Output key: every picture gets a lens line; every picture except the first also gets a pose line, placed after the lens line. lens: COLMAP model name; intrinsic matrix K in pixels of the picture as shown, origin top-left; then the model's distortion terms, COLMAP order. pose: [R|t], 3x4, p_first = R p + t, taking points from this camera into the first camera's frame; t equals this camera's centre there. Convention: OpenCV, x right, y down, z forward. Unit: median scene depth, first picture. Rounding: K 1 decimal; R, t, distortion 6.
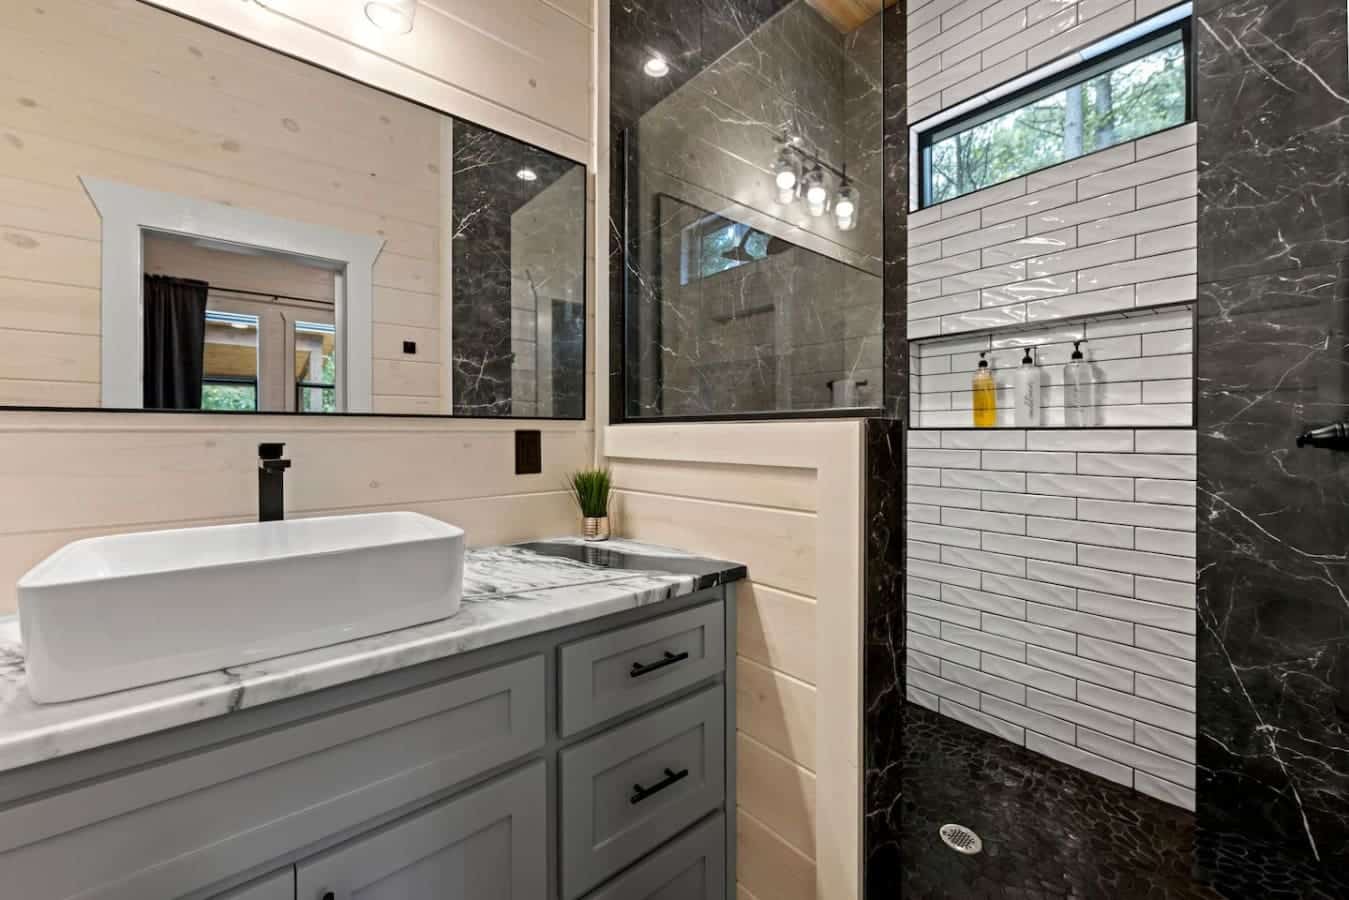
lens RADIAL K [[534.8, 0, 678.7], [0, 534.8, 436.7], [0, 0, 1]] dist [0.000418, -0.000338]
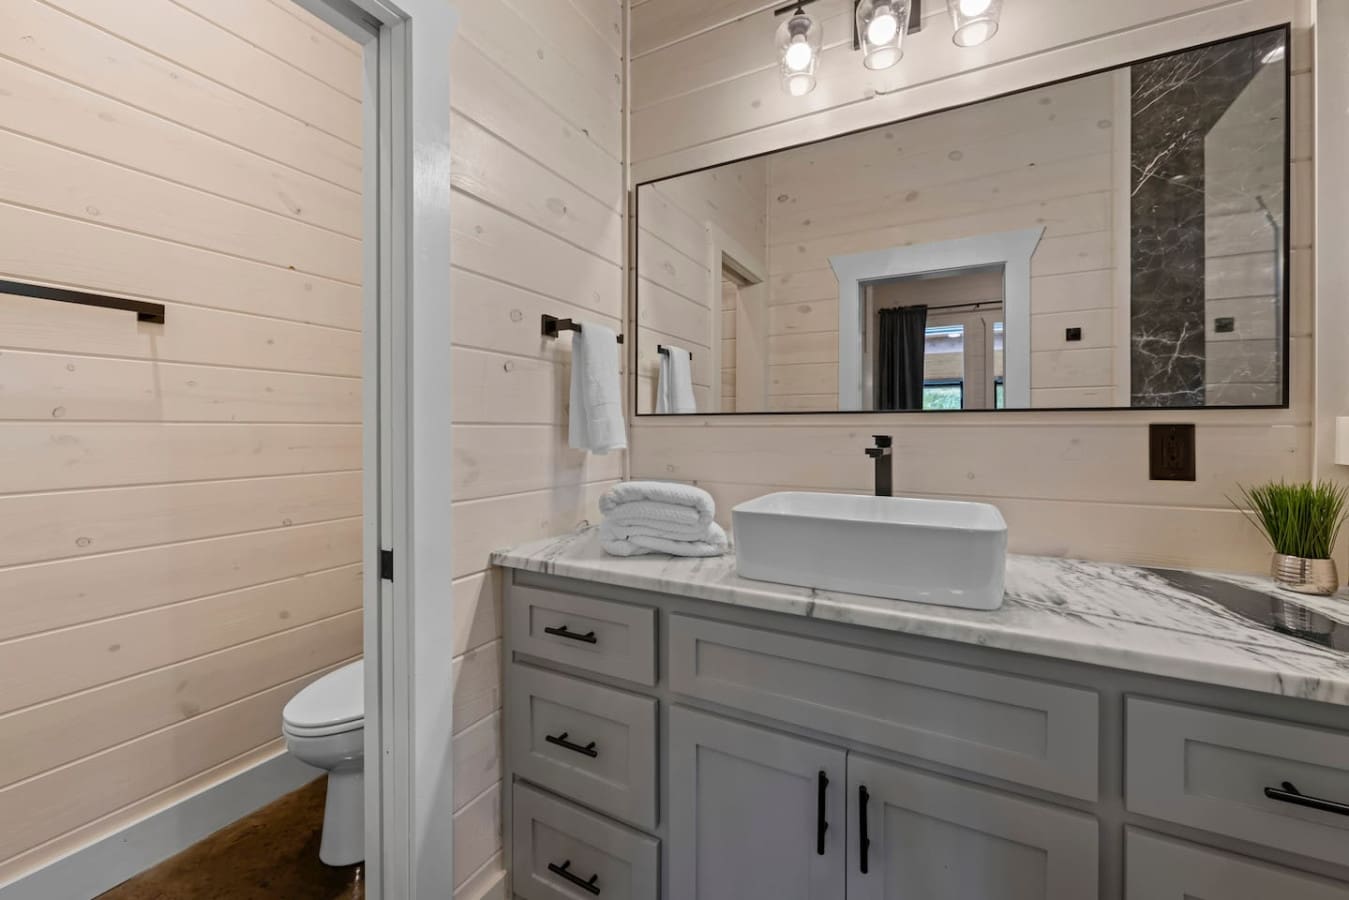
lens RADIAL K [[534.8, 0, 678.7], [0, 534.8, 436.7], [0, 0, 1]] dist [0.000418, -0.000338]
pose [[0.369692, 0.016460, -0.929009, 0.234898], [-0.007144, 0.999864, 0.014872, 0.000236], [0.929127, 0.001139, 0.369759, 0.074328]]
